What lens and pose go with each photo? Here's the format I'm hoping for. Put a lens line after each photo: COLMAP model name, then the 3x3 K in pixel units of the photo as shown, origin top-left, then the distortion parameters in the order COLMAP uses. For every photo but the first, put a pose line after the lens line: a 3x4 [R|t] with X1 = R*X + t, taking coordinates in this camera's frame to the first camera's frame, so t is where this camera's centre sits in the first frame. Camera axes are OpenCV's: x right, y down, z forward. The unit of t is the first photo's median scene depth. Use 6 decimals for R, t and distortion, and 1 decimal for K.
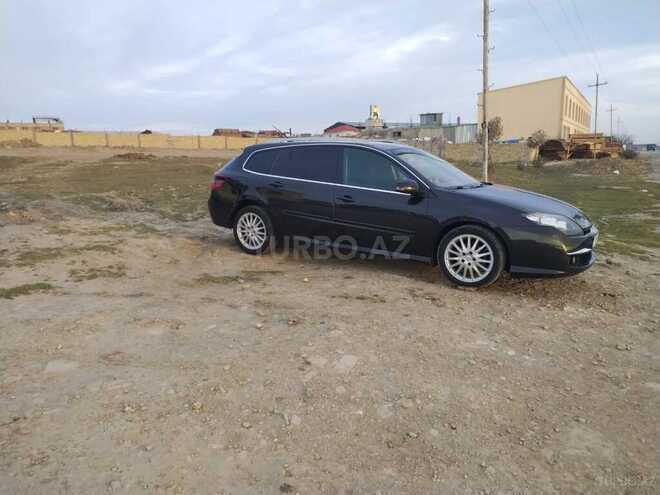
lens RADIAL K [[497.2, 0, 325.6], [0, 497.2, 248.3], [0, 0, 1]] dist [0.003312, 0.003651]
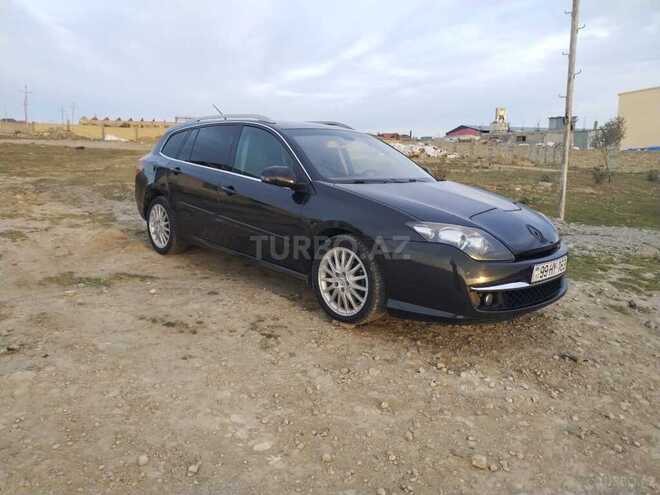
lens RADIAL K [[504.8, 0, 330.0], [0, 504.8, 247.5], [0, 0, 1]] dist [0.007490, 0.003708]
pose [[0.971143, 0.073487, -0.226893, 0.410297], [-0.075967, 0.997108, -0.002202, -0.023373], [0.226075, 0.019375, 0.973917, 0.292632]]
